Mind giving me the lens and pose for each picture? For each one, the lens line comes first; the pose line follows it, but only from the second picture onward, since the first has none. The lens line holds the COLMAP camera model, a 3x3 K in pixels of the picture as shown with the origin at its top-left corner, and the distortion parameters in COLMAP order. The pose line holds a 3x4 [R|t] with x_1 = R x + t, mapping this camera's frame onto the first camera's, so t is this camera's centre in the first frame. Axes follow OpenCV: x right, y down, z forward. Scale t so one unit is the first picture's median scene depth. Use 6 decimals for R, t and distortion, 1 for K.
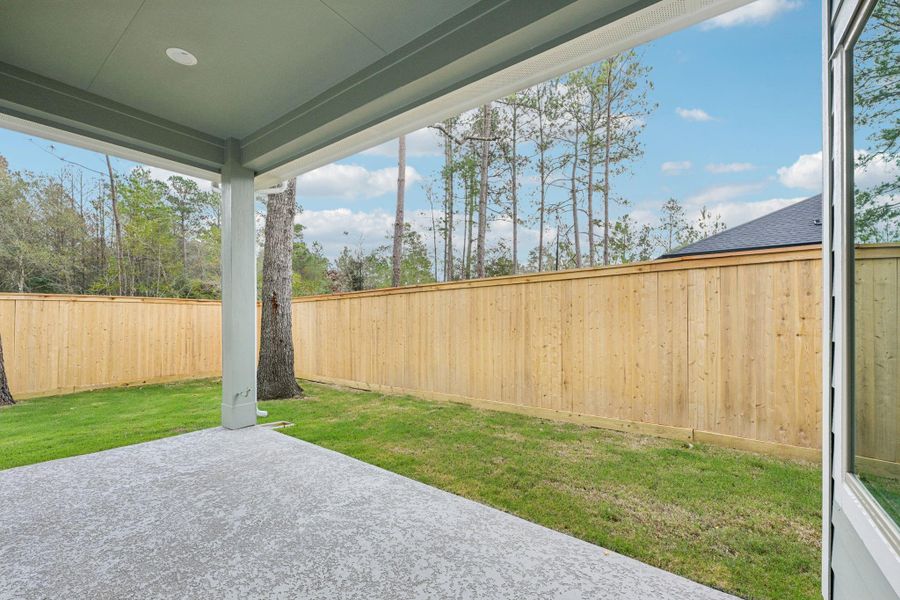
lens RADIAL K [[357.5, 0, 453.4], [0, 357.5, 308.1], [0, 0, 1]] dist [0.001097, -0.000670]
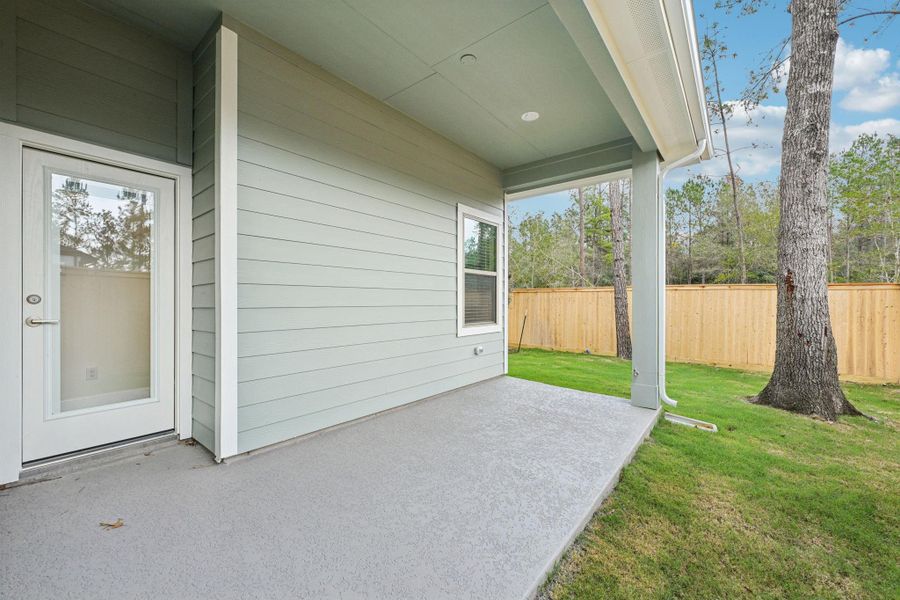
lens RADIAL K [[357.5, 0, 451.9], [0, 357.5, 299.0], [0, 0, 1]] dist [0.001097, -0.000670]
pose [[-0.044167, -0.005477, -0.999009, 0.325459], [0.008947, 0.999943, -0.005878, 0.017219], [0.998984, -0.009198, -0.044115, 0.352525]]
